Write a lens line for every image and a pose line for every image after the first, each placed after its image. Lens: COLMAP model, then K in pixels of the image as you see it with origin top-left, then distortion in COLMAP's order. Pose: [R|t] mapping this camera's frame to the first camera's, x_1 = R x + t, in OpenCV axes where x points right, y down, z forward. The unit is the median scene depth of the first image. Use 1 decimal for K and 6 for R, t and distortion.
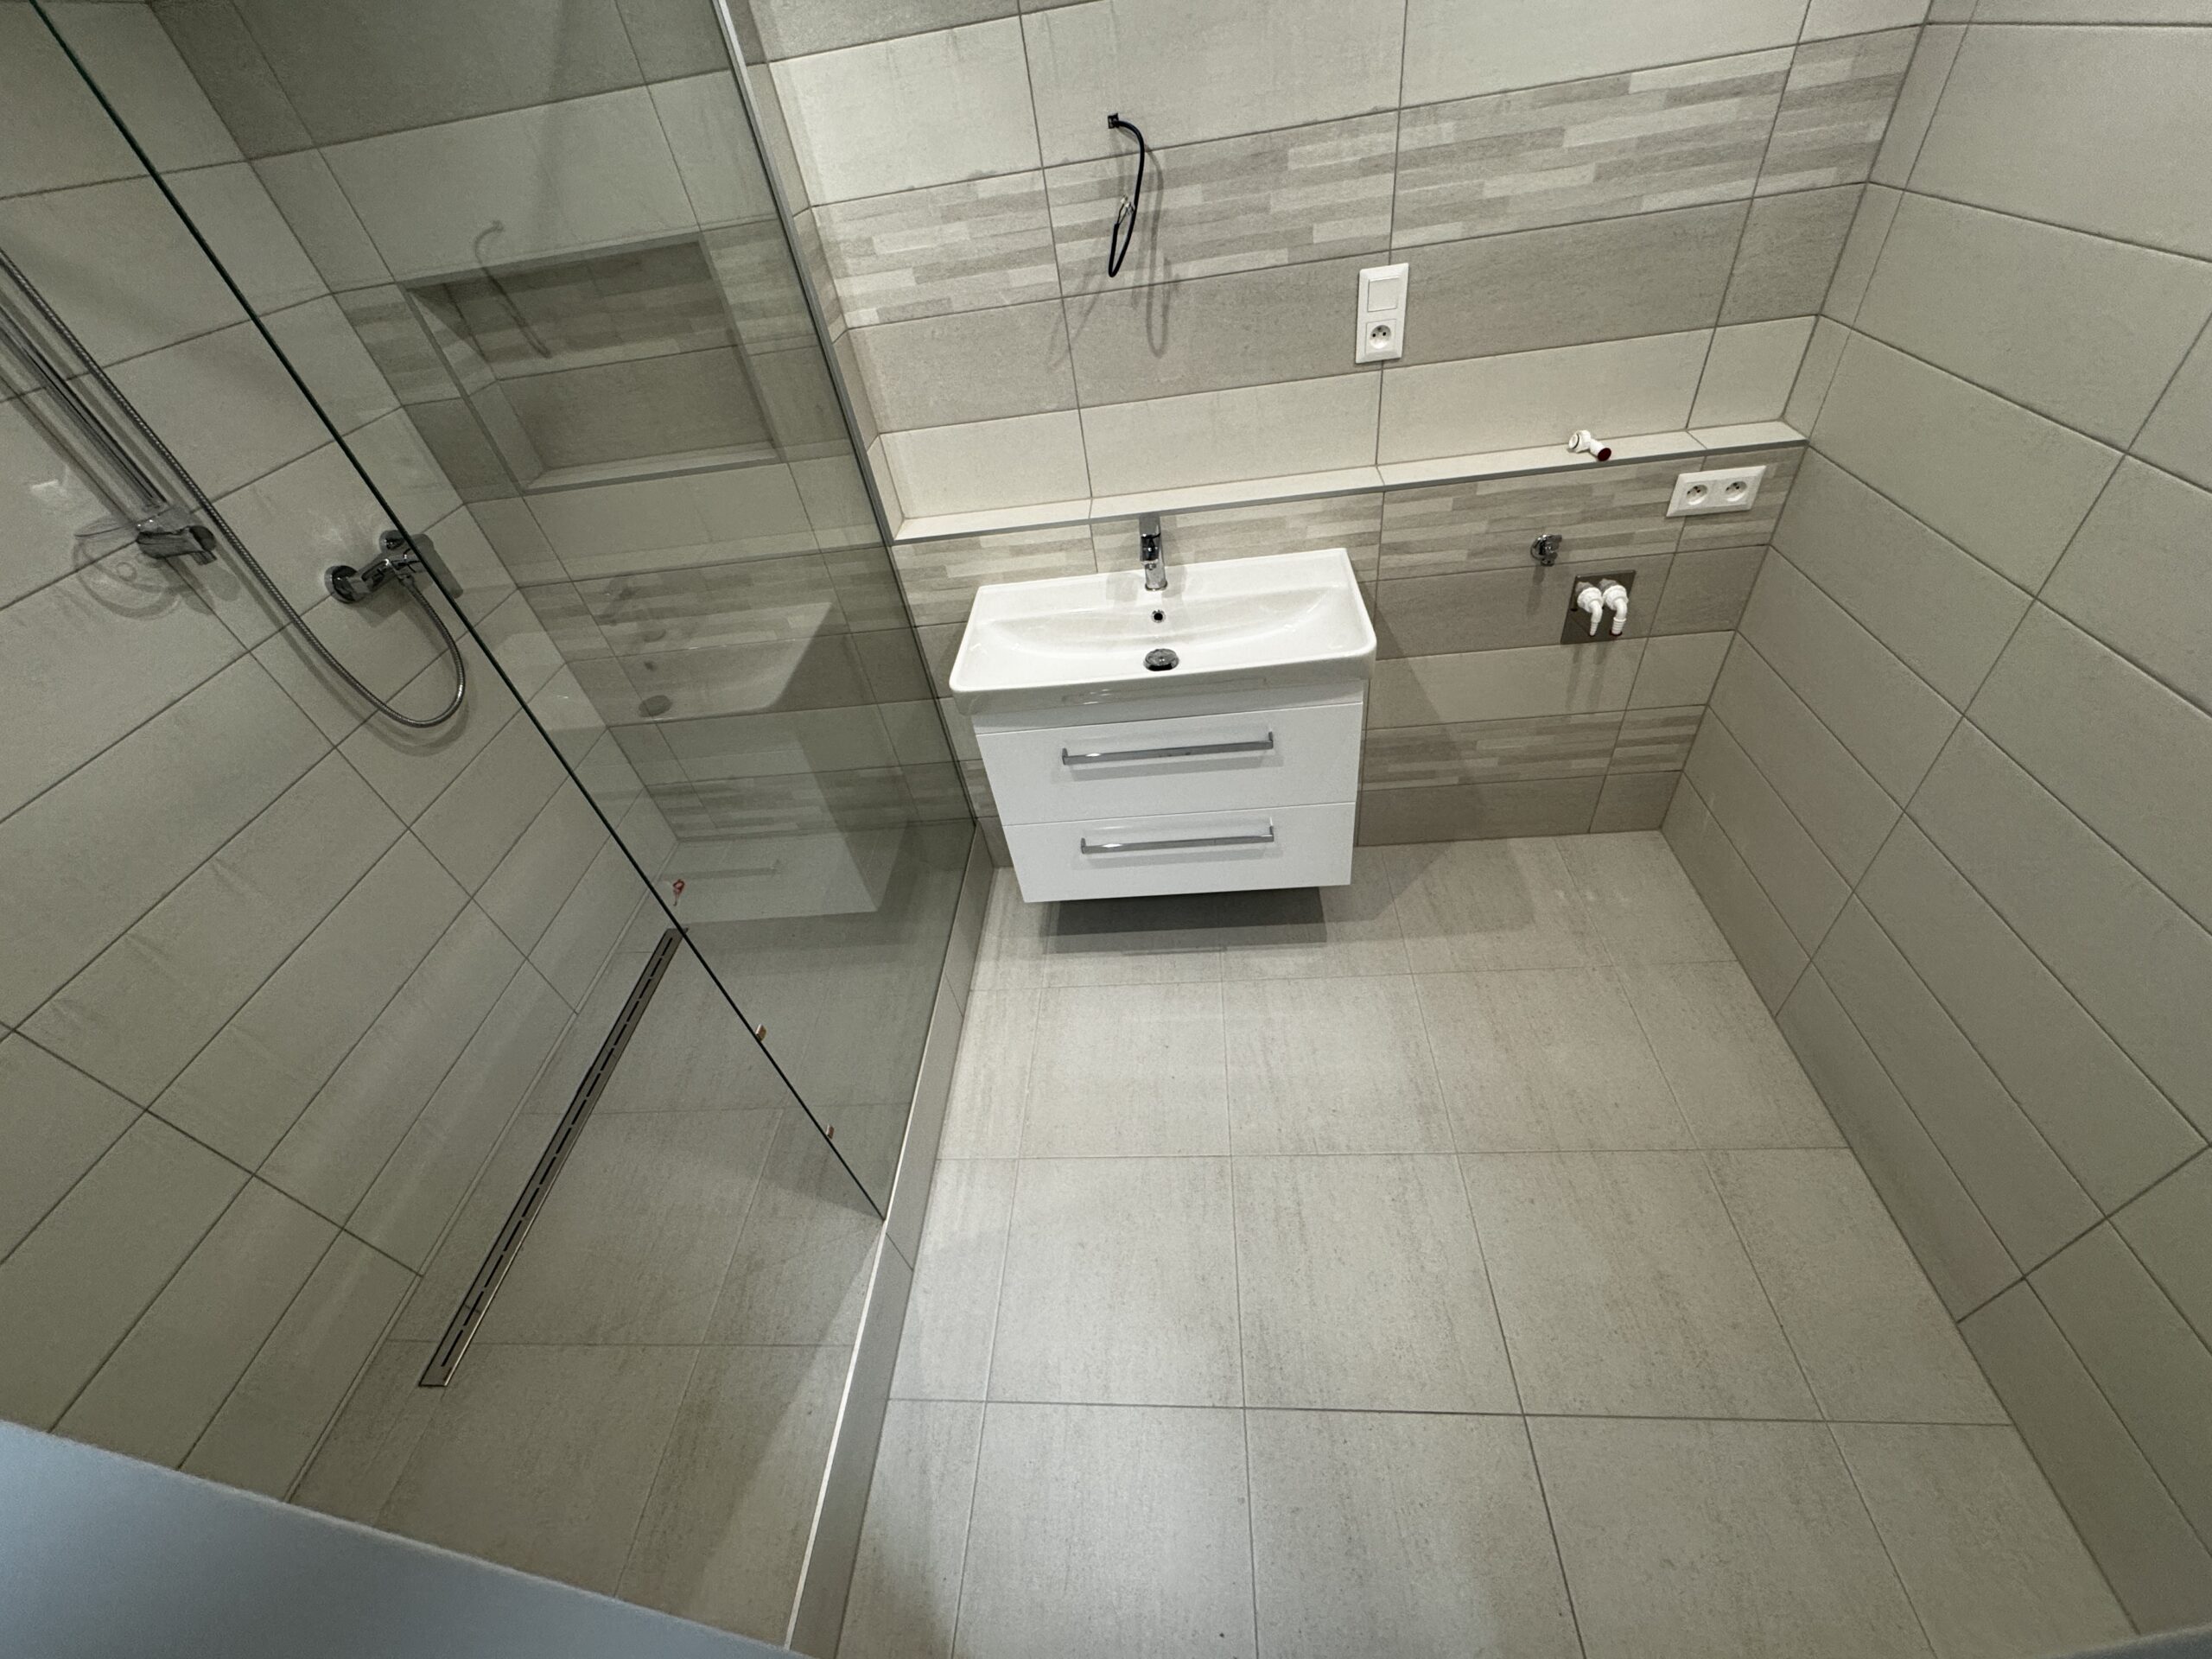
lens RADIAL K [[878.2, 0, 1104.9], [0, 878.2, 824.7], [0, 0, 1]] dist [-0.000979, -0.000228]
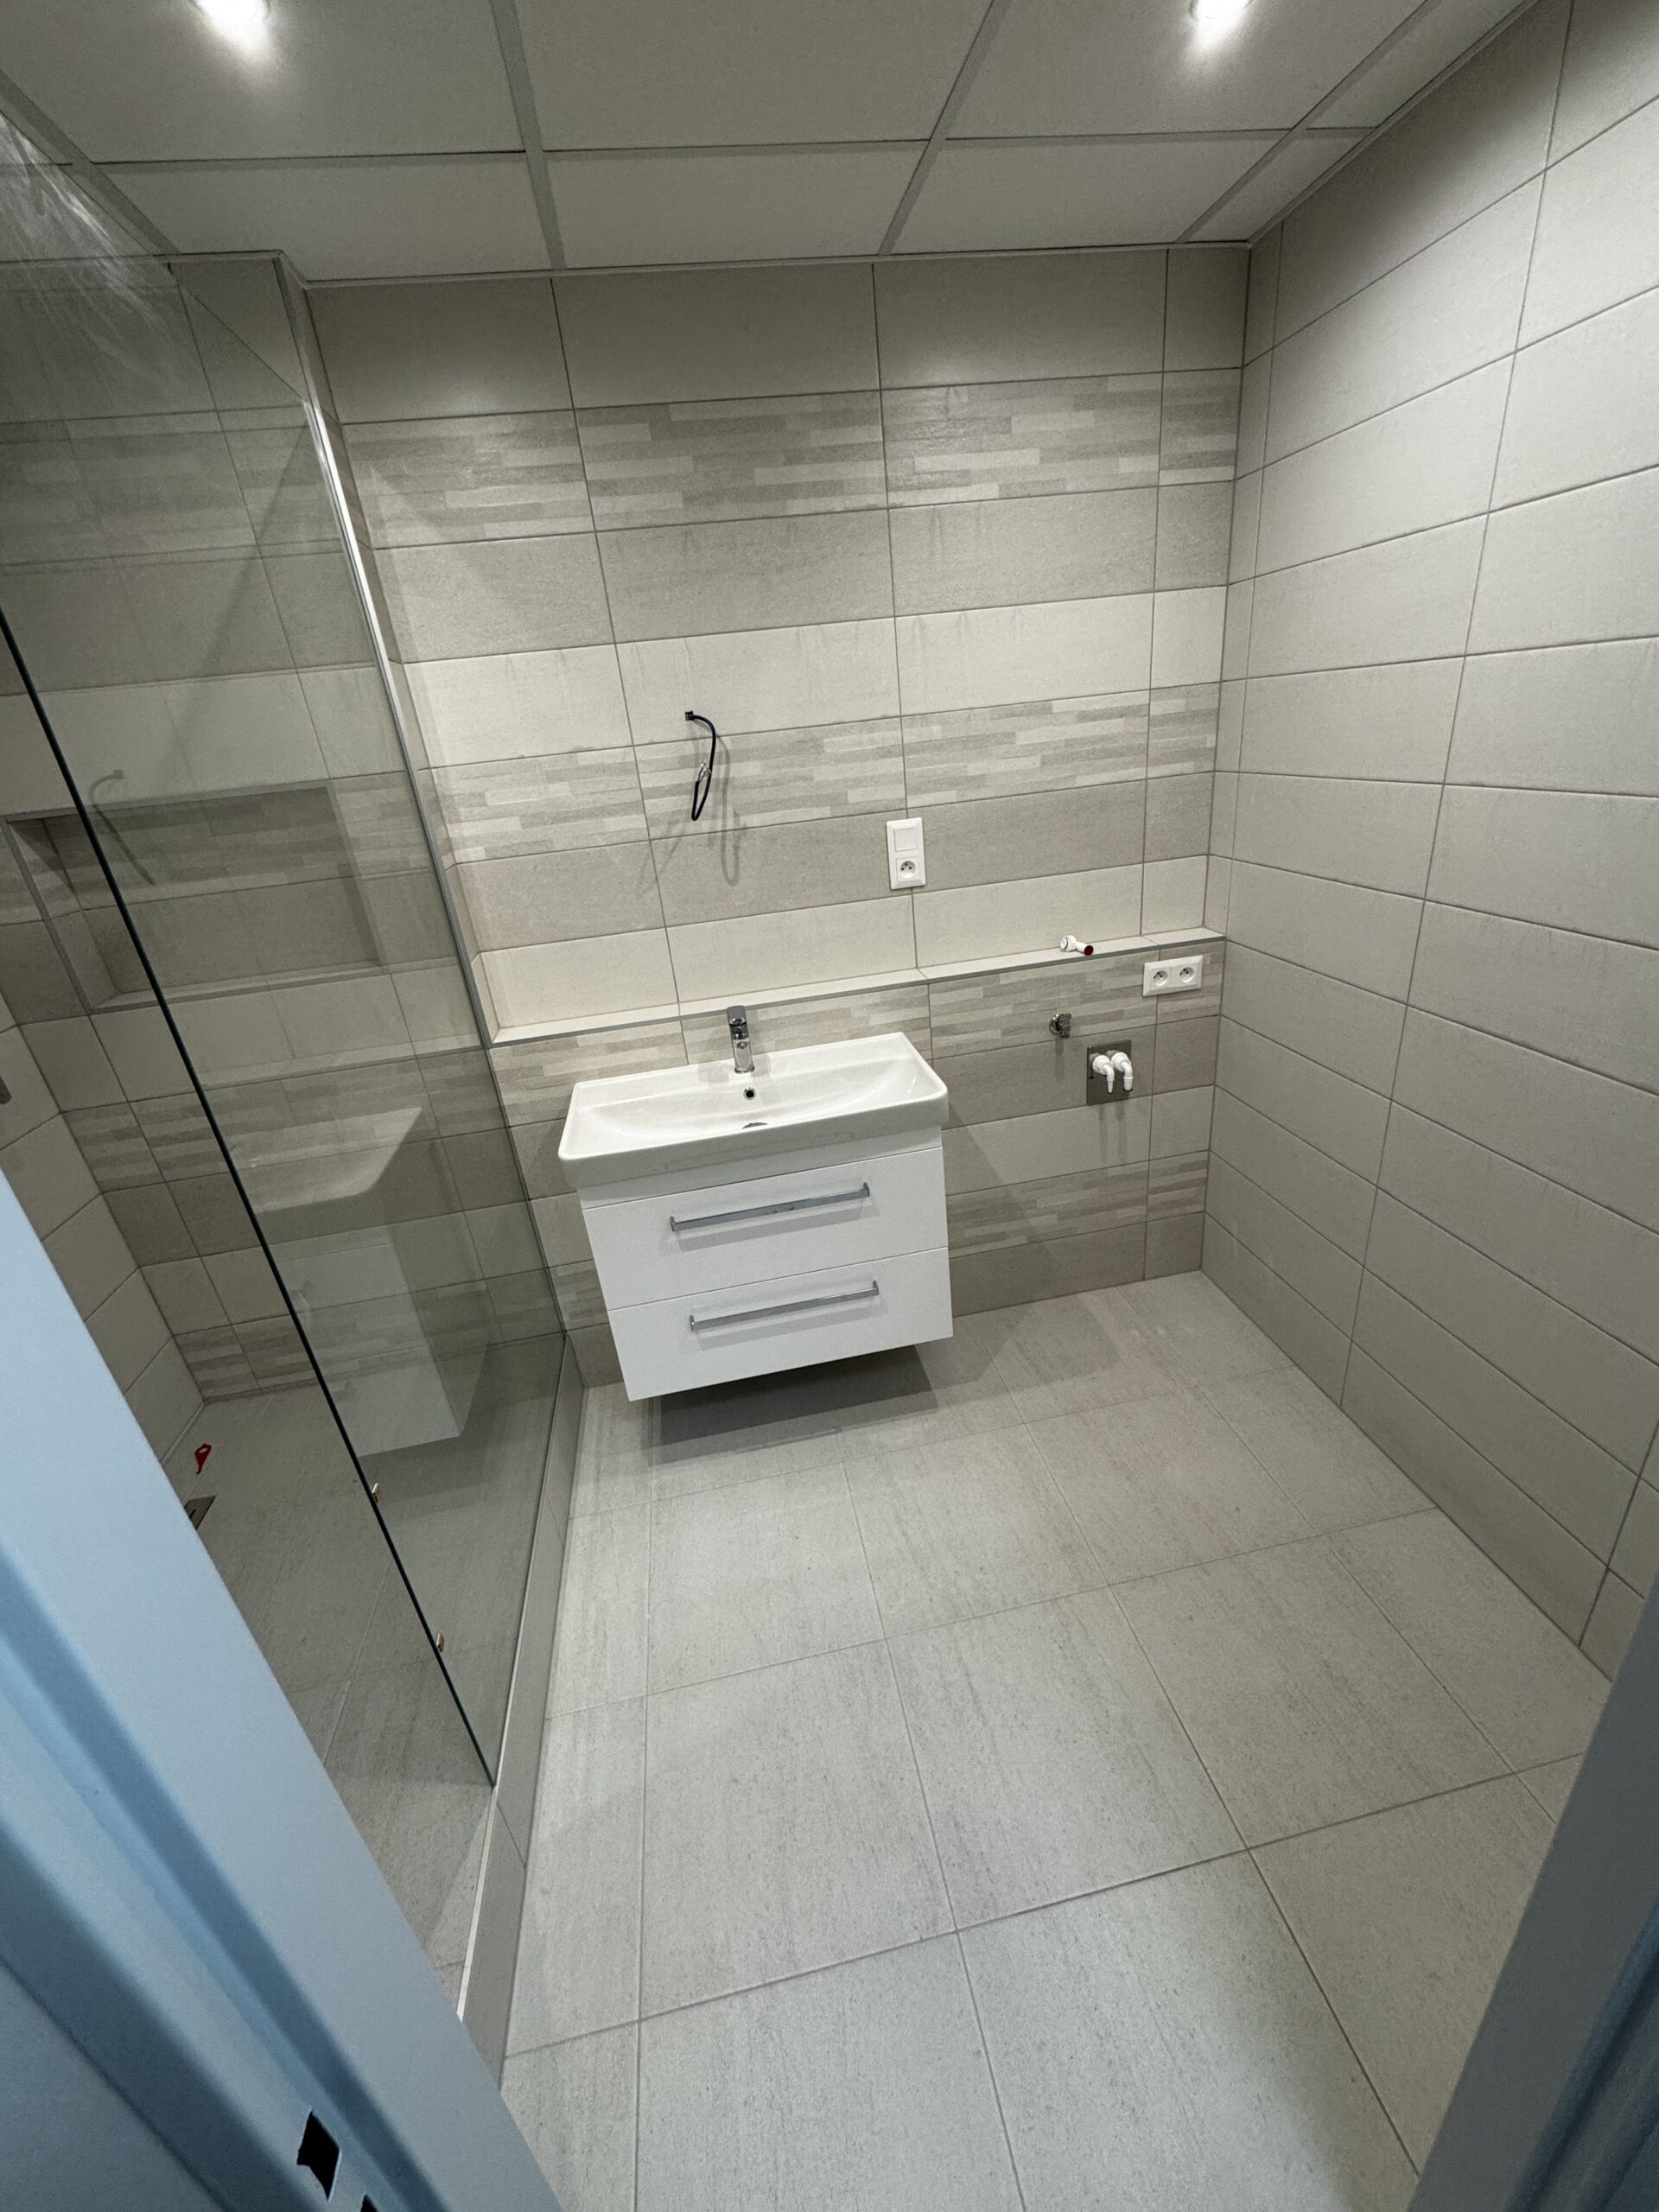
lens RADIAL K [[878.2, 0, 834.4], [0, 878.2, 1105.1], [0, 0, 1]] dist [-0.000979, -0.000228]
pose [[0.973174, -0.054061, 0.223629, -0.086400], [0.127407, 0.935987, -0.328170, 0.156626], [-0.191573, 0.347858, 0.917766, -0.022995]]
